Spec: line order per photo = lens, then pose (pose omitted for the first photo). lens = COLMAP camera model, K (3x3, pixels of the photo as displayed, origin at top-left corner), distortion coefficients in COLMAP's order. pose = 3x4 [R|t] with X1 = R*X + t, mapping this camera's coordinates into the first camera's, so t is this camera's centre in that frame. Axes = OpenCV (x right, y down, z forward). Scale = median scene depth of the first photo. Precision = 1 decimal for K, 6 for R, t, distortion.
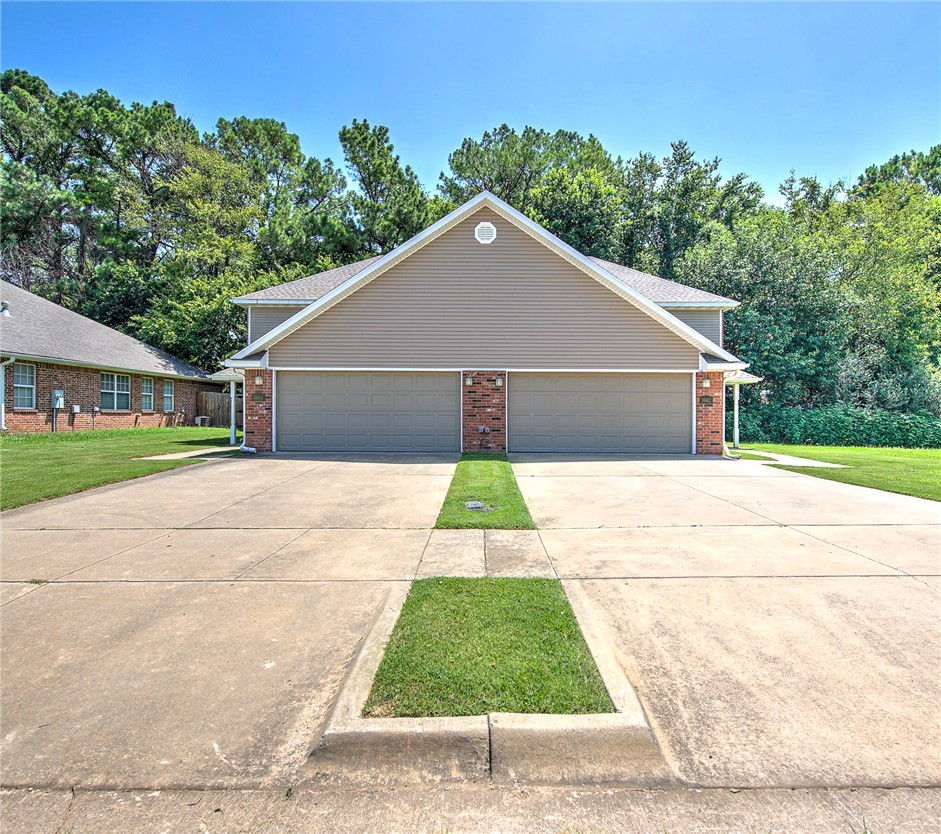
lens RADIAL K [[511.9, 0, 470.7], [0, 511.9, 414.0], [0, 0, 1]] dist [0.011707, 0.001463]
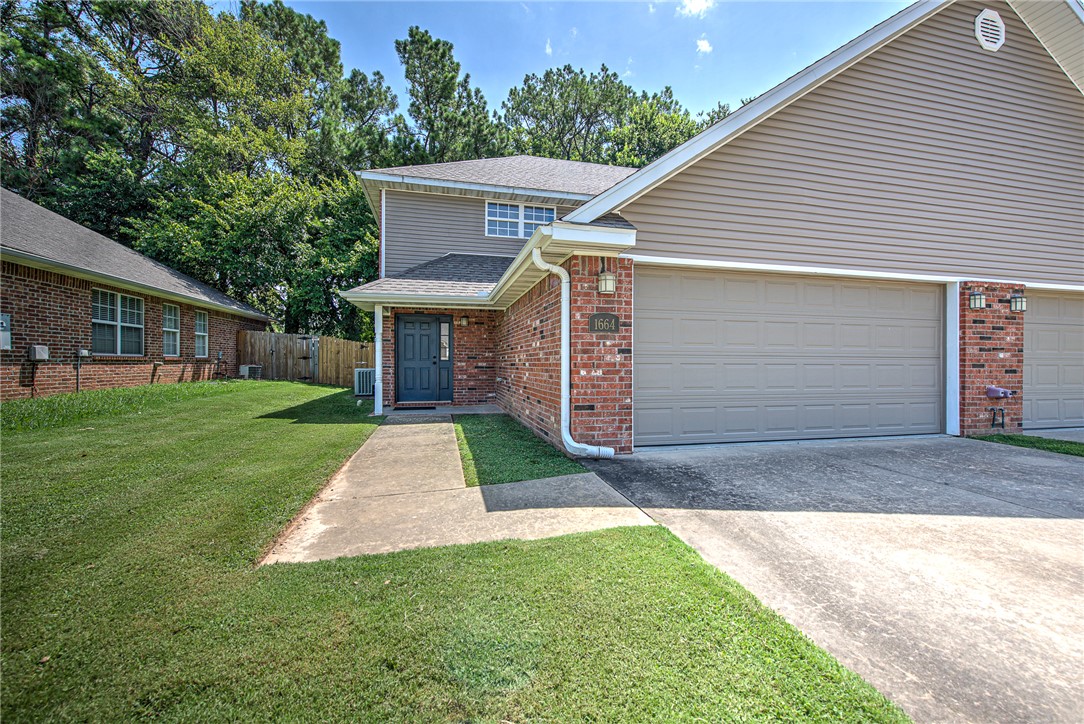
lens RADIAL K [[432.4, 0, 544.8], [0, 432.4, 360.1], [0, 0, 1]] dist [0.003621, -0.000284]
pose [[0.972194, 0.000316, 0.234175, -0.274891], [0.000155, 0.999998, -0.001990, -0.000945], [-0.234175, 0.001971, 0.972192, 0.336349]]
